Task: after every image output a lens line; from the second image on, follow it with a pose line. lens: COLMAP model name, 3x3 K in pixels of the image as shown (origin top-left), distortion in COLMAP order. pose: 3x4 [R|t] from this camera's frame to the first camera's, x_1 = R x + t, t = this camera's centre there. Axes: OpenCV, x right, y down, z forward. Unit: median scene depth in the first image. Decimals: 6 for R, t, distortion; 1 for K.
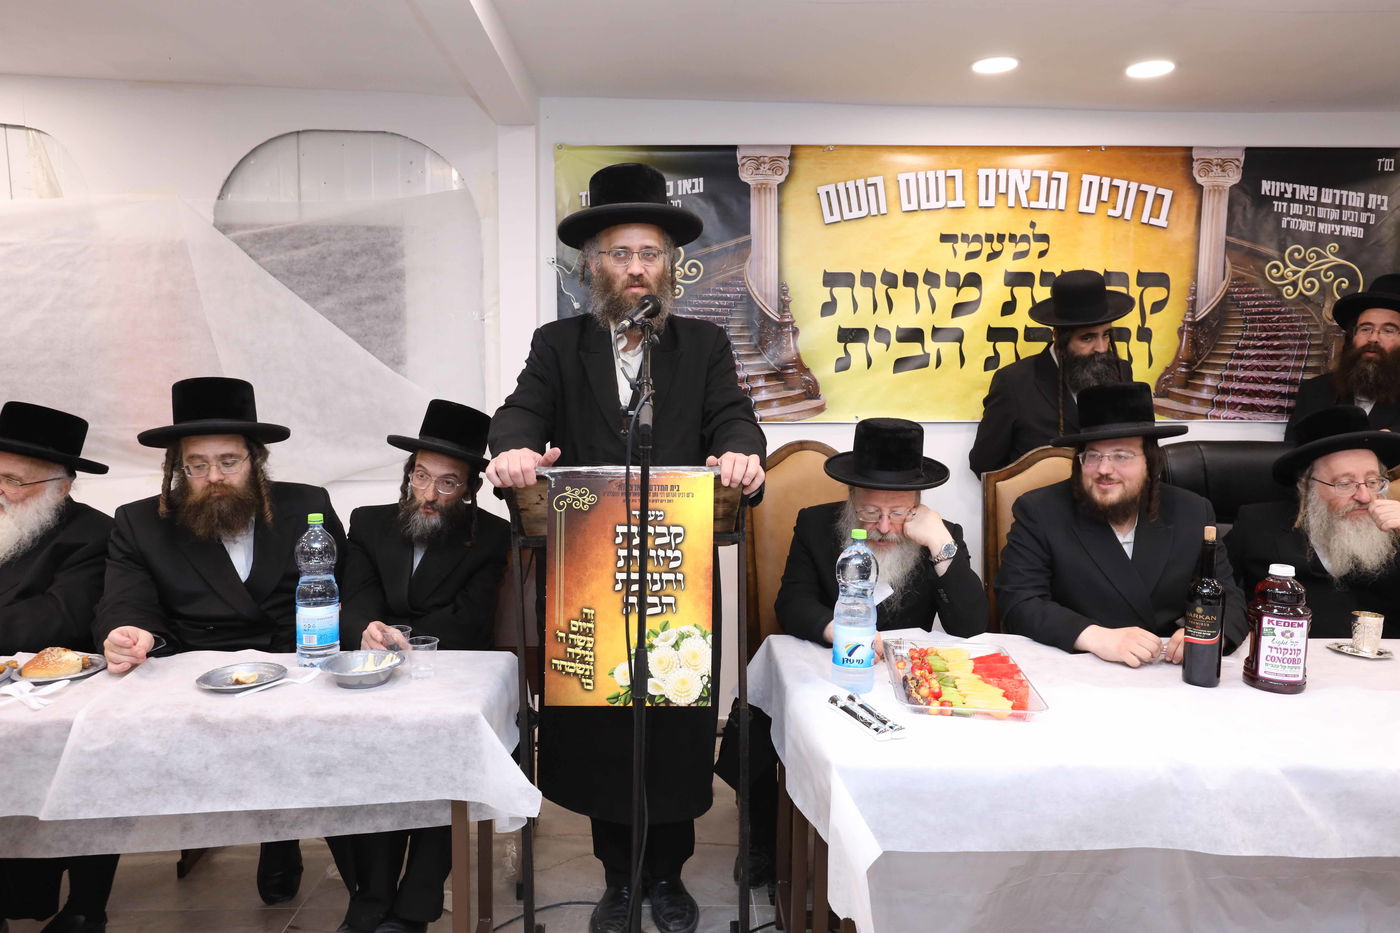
lens RADIAL K [[904.2, 0, 704.8], [0, 904.2, 461.9], [0, 0, 1]] dist [-0.027569, 0.047924]
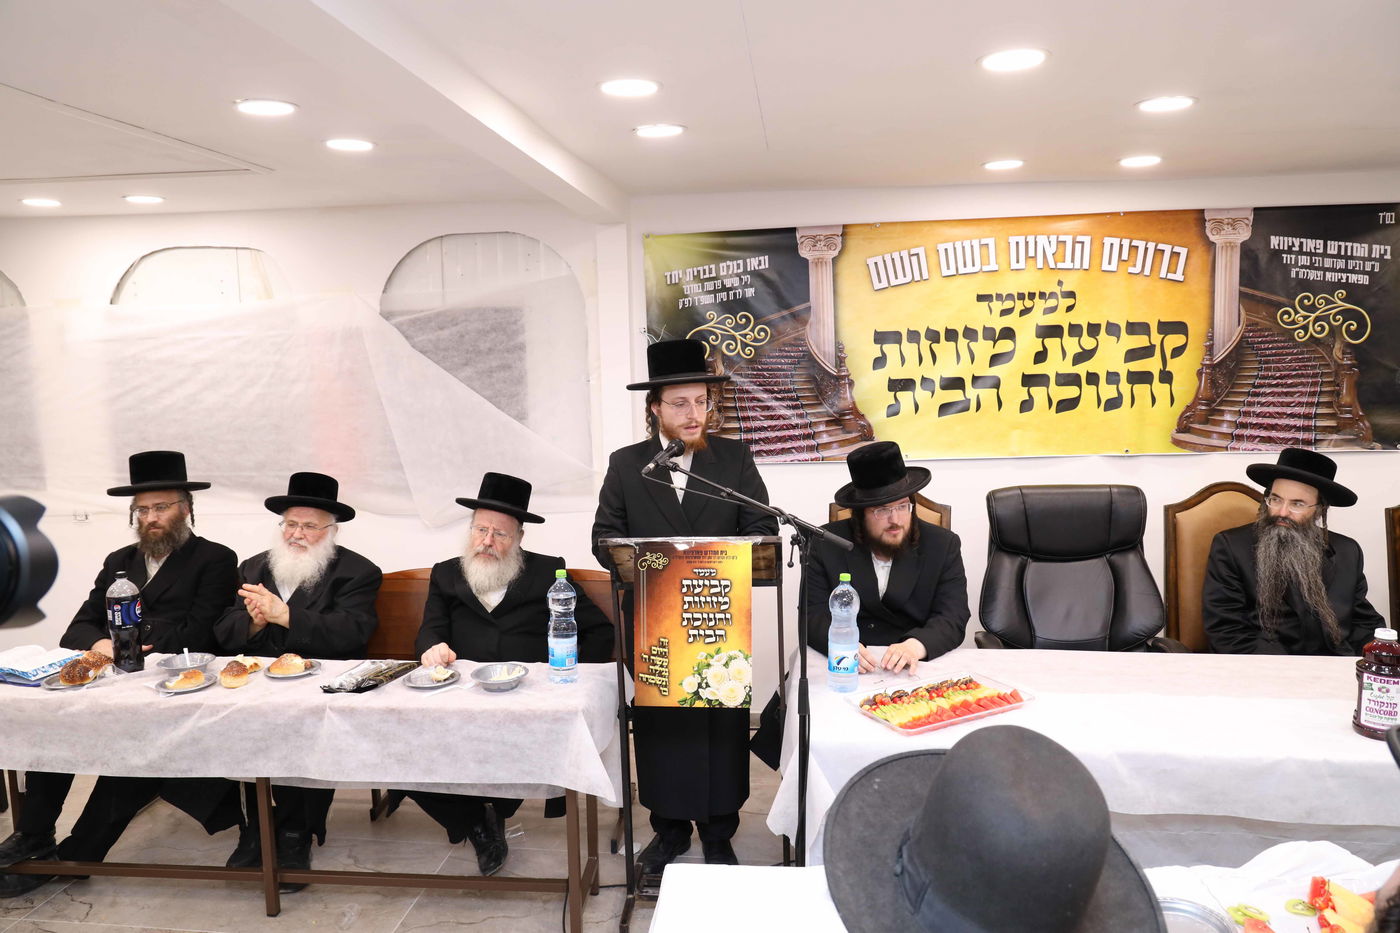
lens RADIAL K [[904.2, 0, 711.4], [0, 904.2, 468.5], [0, 0, 1]] dist [-0.027569, 0.047924]
pose [[0.993197, -0.015641, -0.115392, 0.057398], [0.018670, 0.999508, 0.025219, -0.070336], [0.114941, -0.027202, 0.993000, -0.196039]]
